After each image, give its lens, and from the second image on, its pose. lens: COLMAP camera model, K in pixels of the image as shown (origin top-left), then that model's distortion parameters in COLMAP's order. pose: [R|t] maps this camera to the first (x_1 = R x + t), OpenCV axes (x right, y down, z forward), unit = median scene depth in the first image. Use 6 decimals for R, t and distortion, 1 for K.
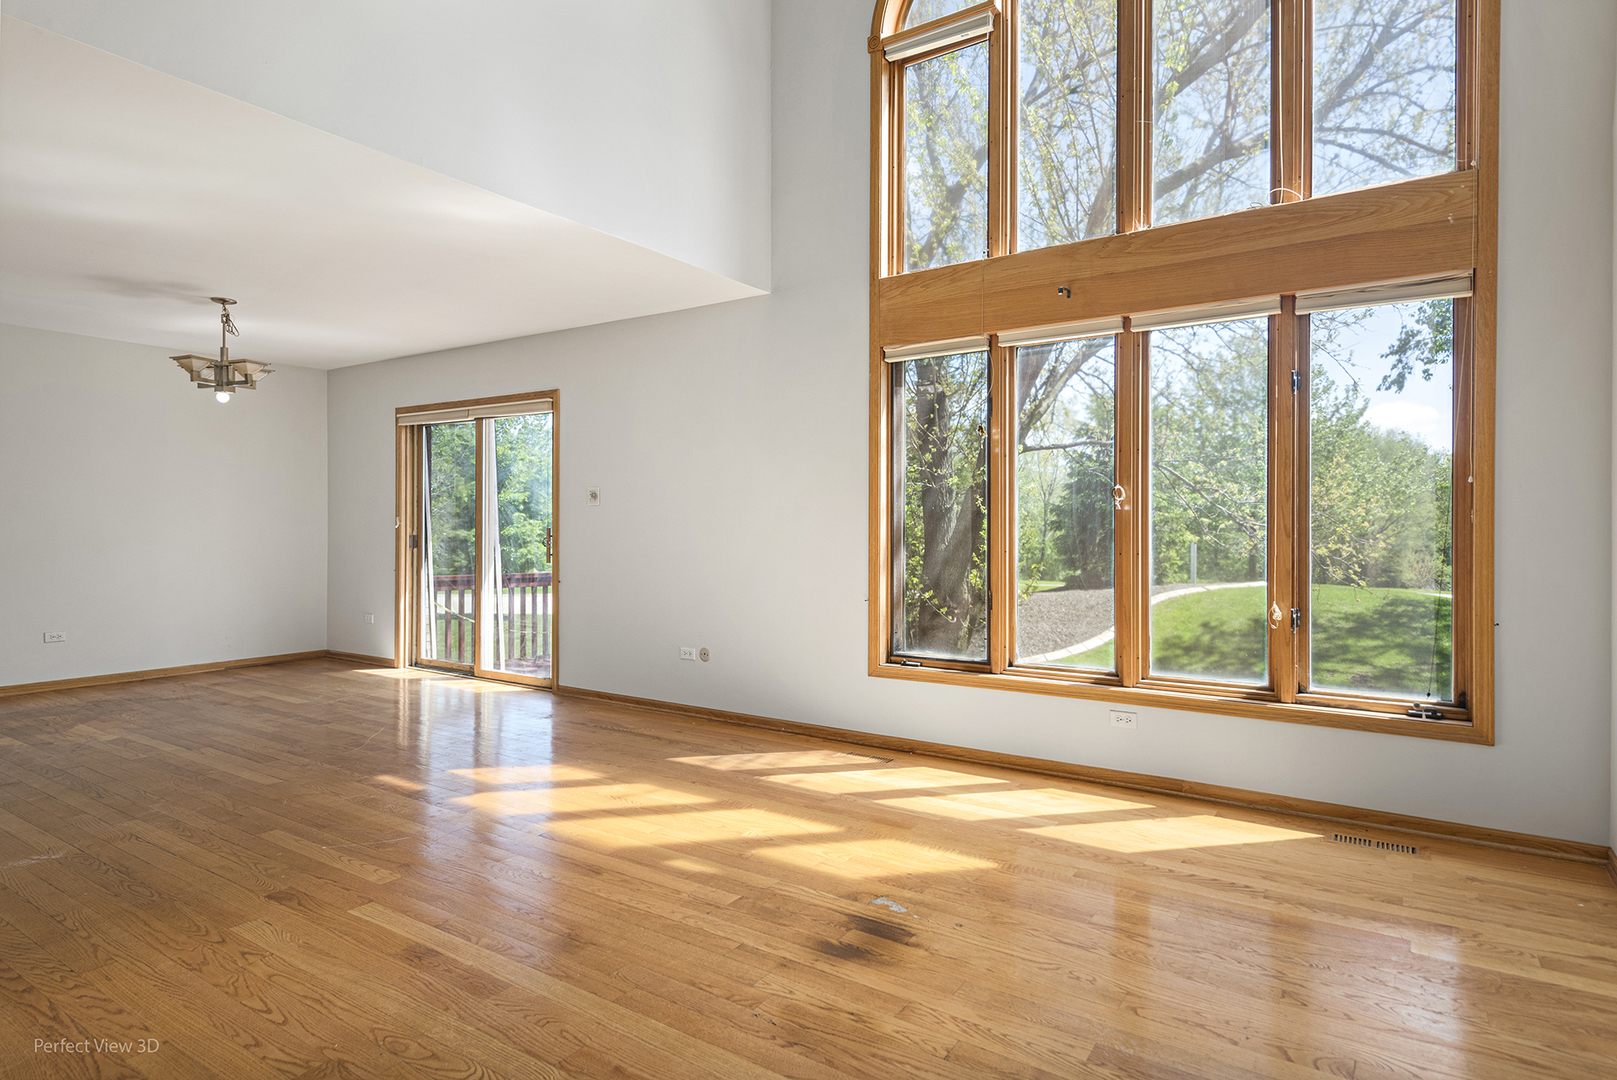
lens RADIAL K [[888.2, 0, 808.5], [0, 888.2, 540.0], [0, 0, 1]] dist [0.002886, -0.000556]
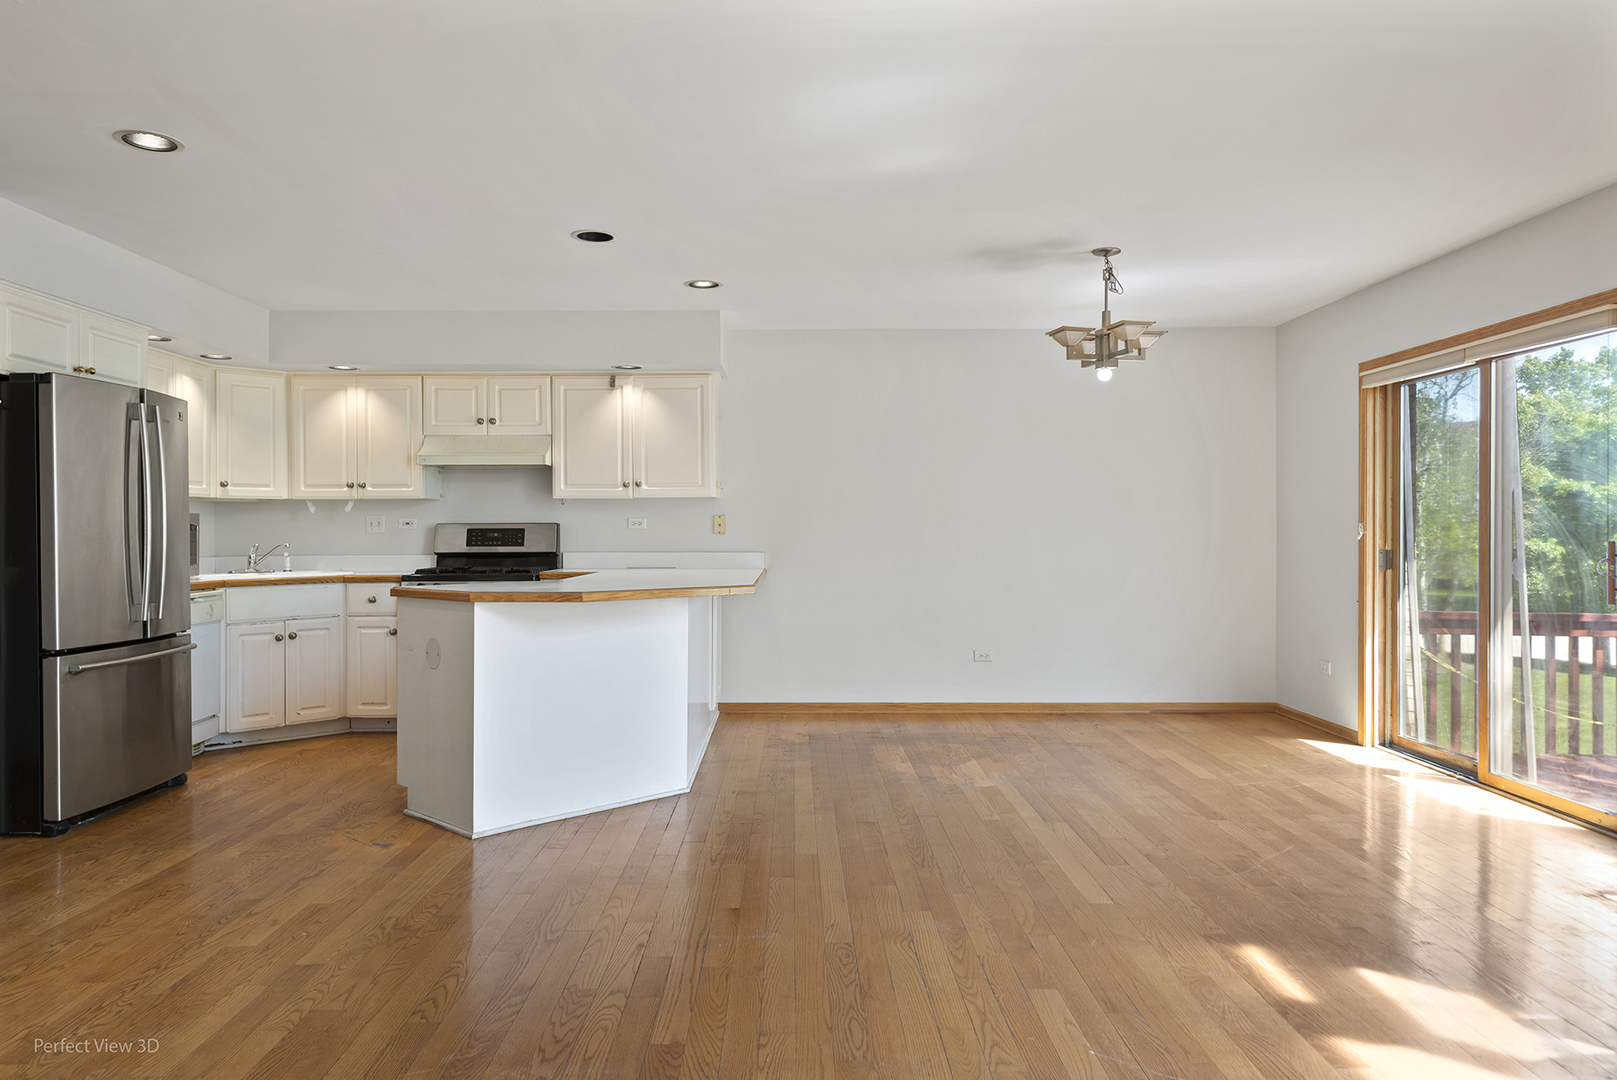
lens RADIAL K [[1091.1, 0, 800.6], [0, 1091.1, 537.3], [0, 0, 1]] dist [0.026398, -0.003058]
pose [[0.552733, 0.001810, -0.833356, 0.000510], [-0.009806, 0.999943, -0.004332, -0.010381], [0.833301, 0.010567, 0.552719, 0.260868]]
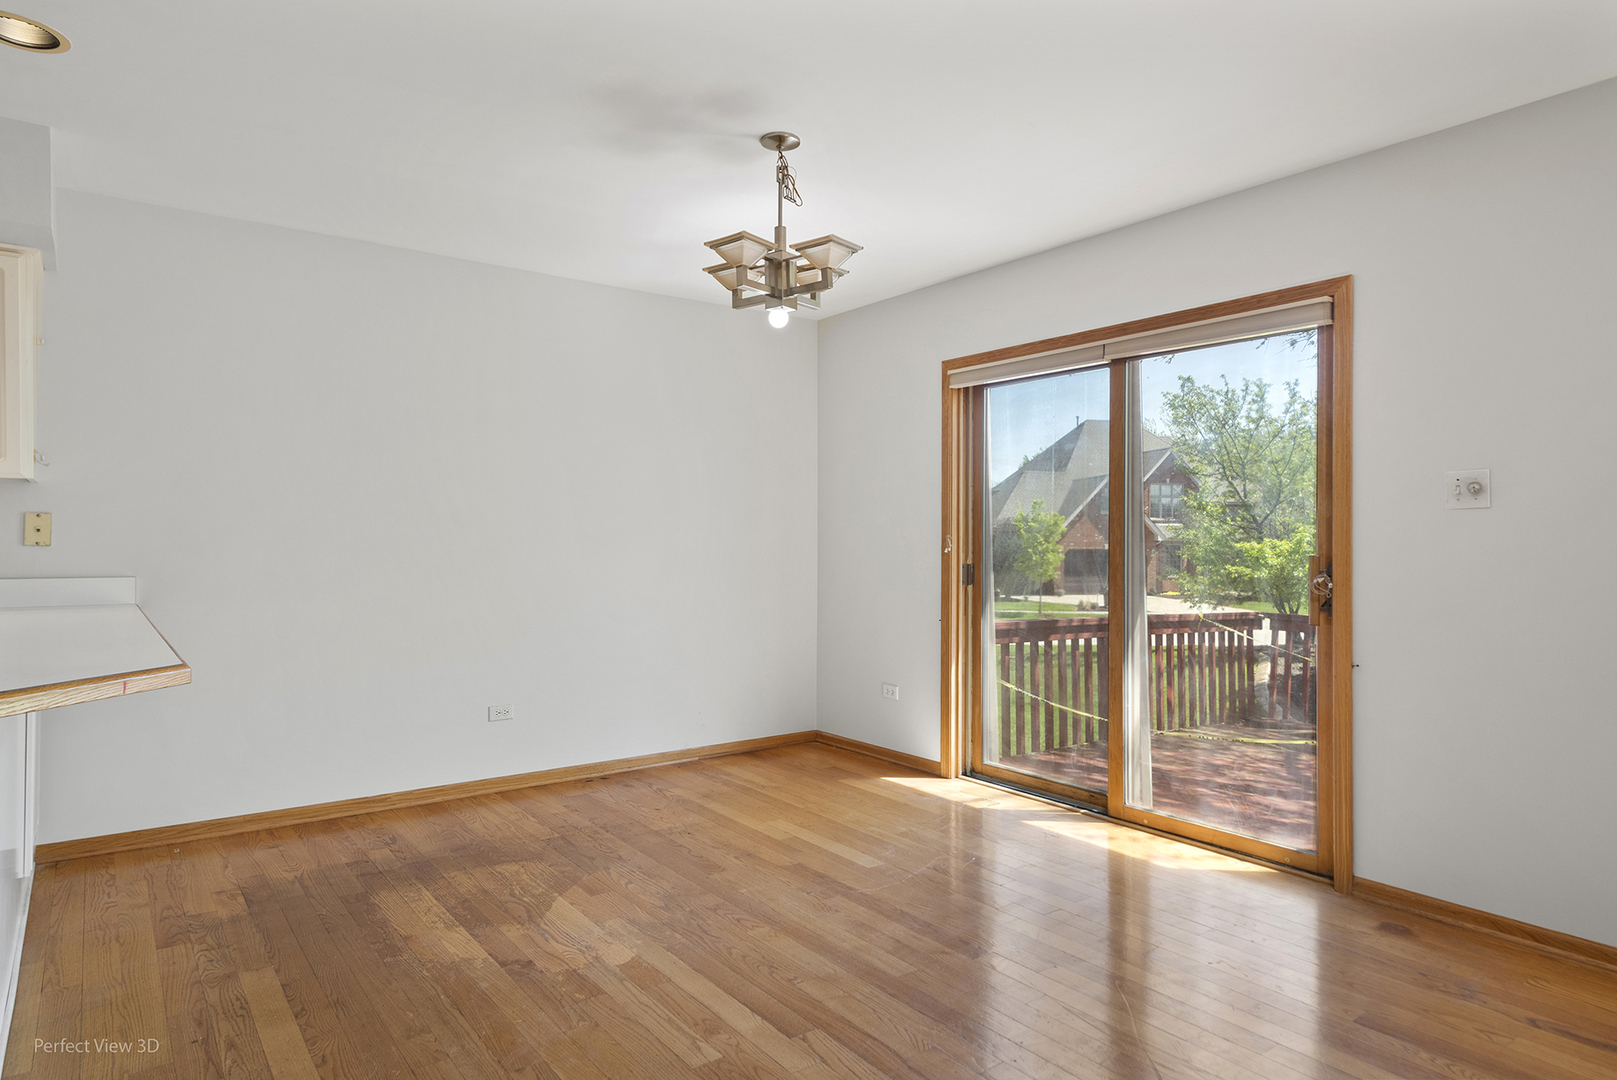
lens RADIAL K [[950.7, 0, 808.5], [0, 950.7, 540.0], [0, 0, 1]] dist [0.004116, -0.001841]
pose [[0.940212, 0.000101, -0.340589, -0.476502], [-0.005743, 0.999863, -0.015556, -0.016523], [0.340541, 0.016582, 0.940084, 0.495811]]
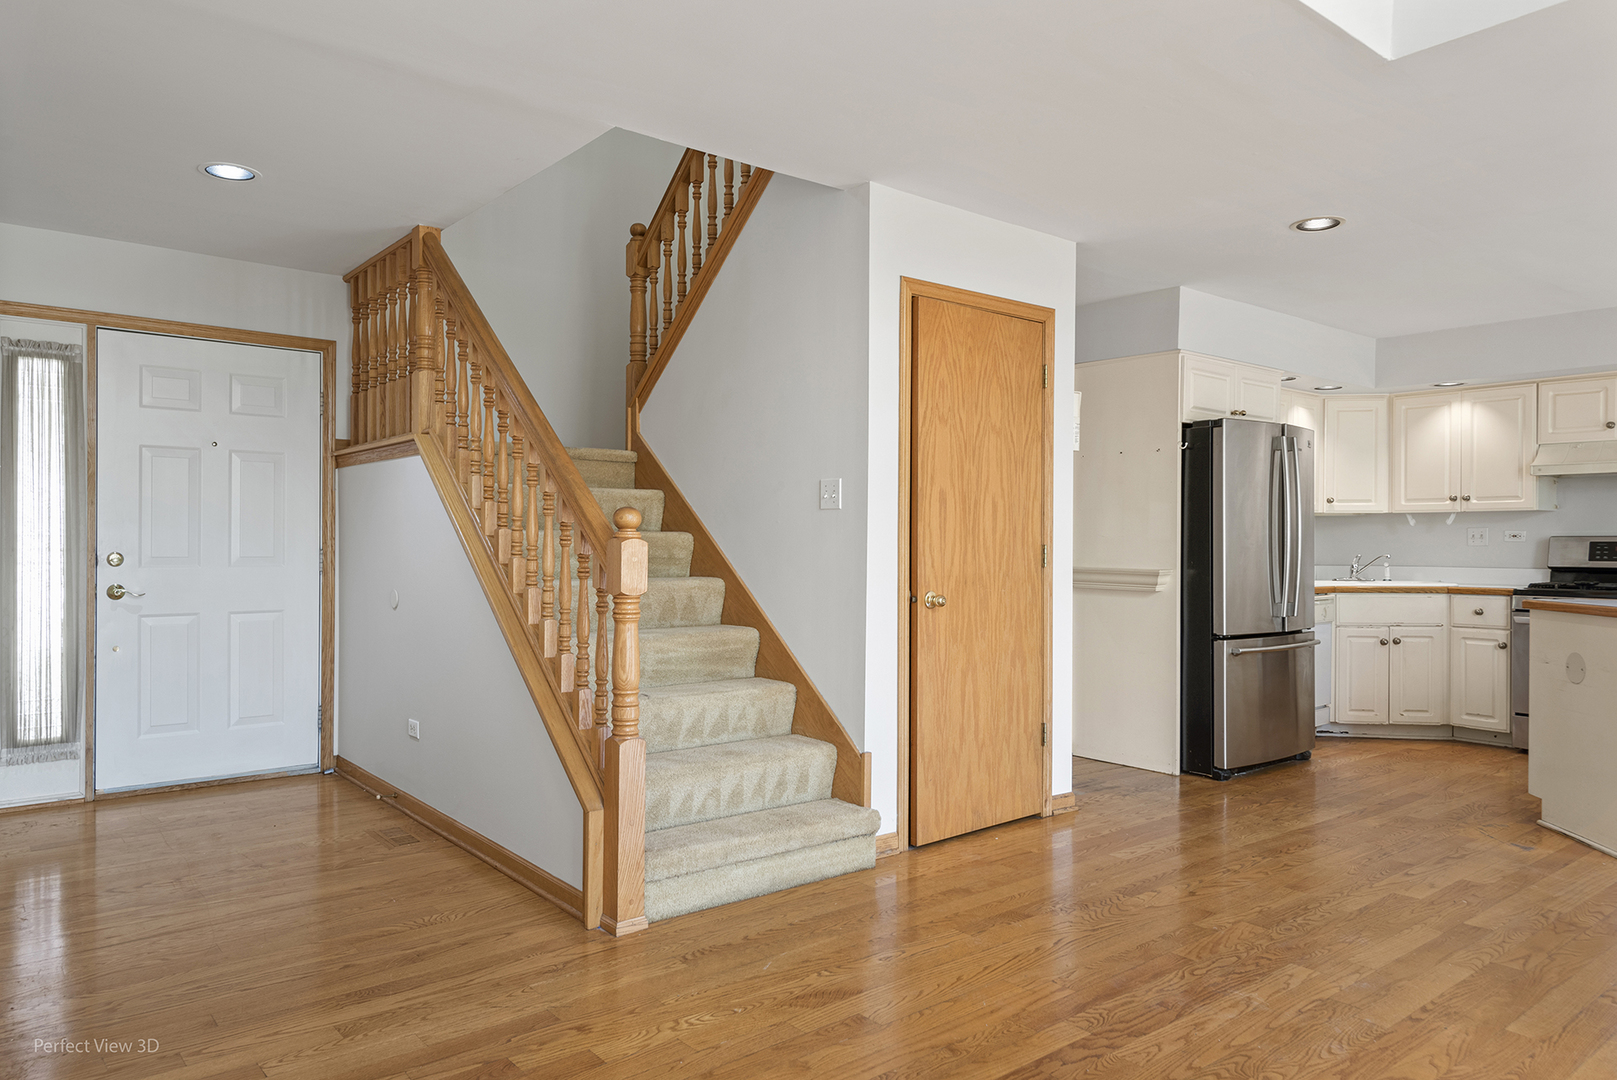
lens RADIAL K [[1074.9, 0, 791.8], [0, 1074.9, 542.5], [0, 0, 1]] dist [0.036254, -0.022320]
pose [[-0.304016, -0.001915, -0.952665, 0.121183], [-0.020782, 0.999773, 0.004622, -0.008574], [0.952440, 0.021204, -0.303987, 0.168053]]
